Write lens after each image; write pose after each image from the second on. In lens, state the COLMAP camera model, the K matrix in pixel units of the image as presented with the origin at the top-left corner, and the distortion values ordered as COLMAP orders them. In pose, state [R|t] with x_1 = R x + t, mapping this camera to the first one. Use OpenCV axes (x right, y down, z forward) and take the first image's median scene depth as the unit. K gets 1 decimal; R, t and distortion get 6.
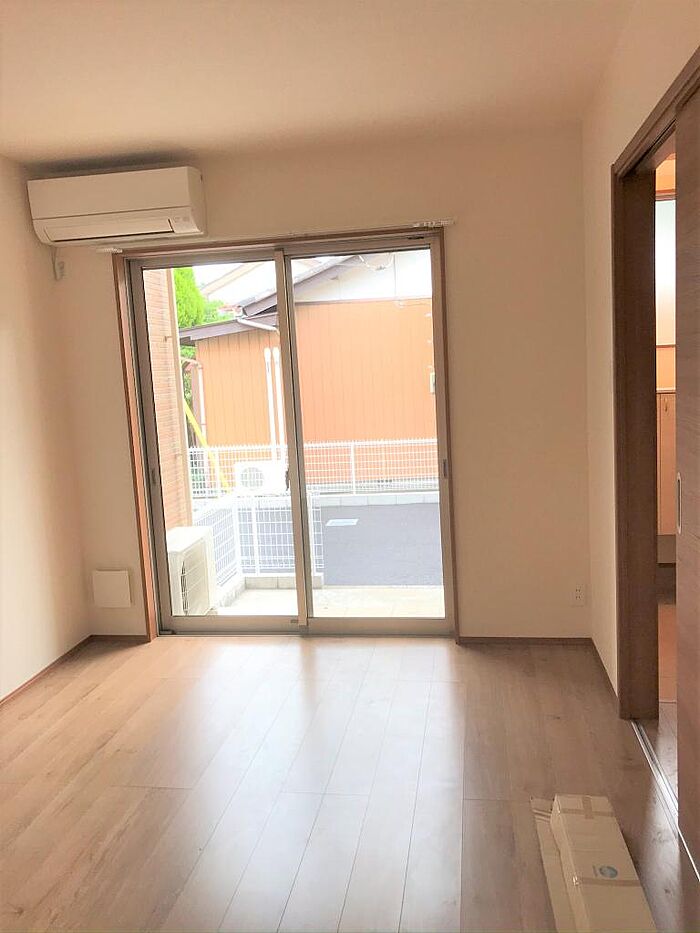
lens RADIAL K [[775.7, 0, 353.0], [0, 775.7, 473.9], [0, 0, 1]] dist [0.012802, -0.021500]
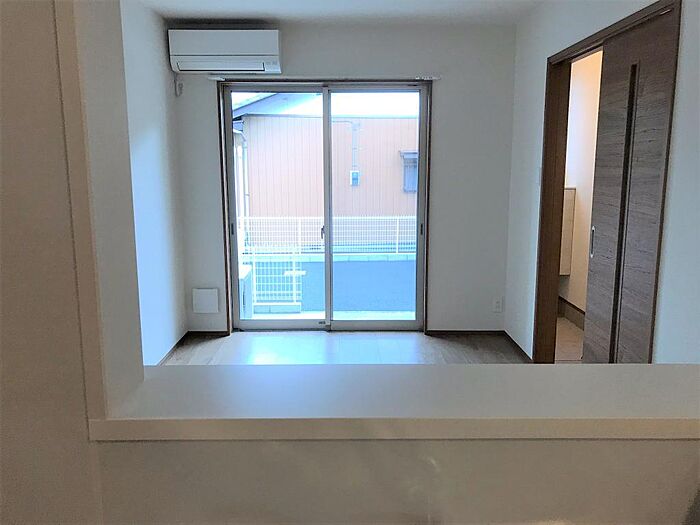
lens RADIAL K [[582.0, 0, 351.8], [0, 582.0, 278.4], [0, 0, 1]] dist [0.012802, -0.021500]
pose [[0.986268, 0.018069, 0.164160, -0.228064], [-0.026958, 0.998279, 0.052083, 0.037563], [-0.162936, -0.055794, 0.985058, -0.195473]]
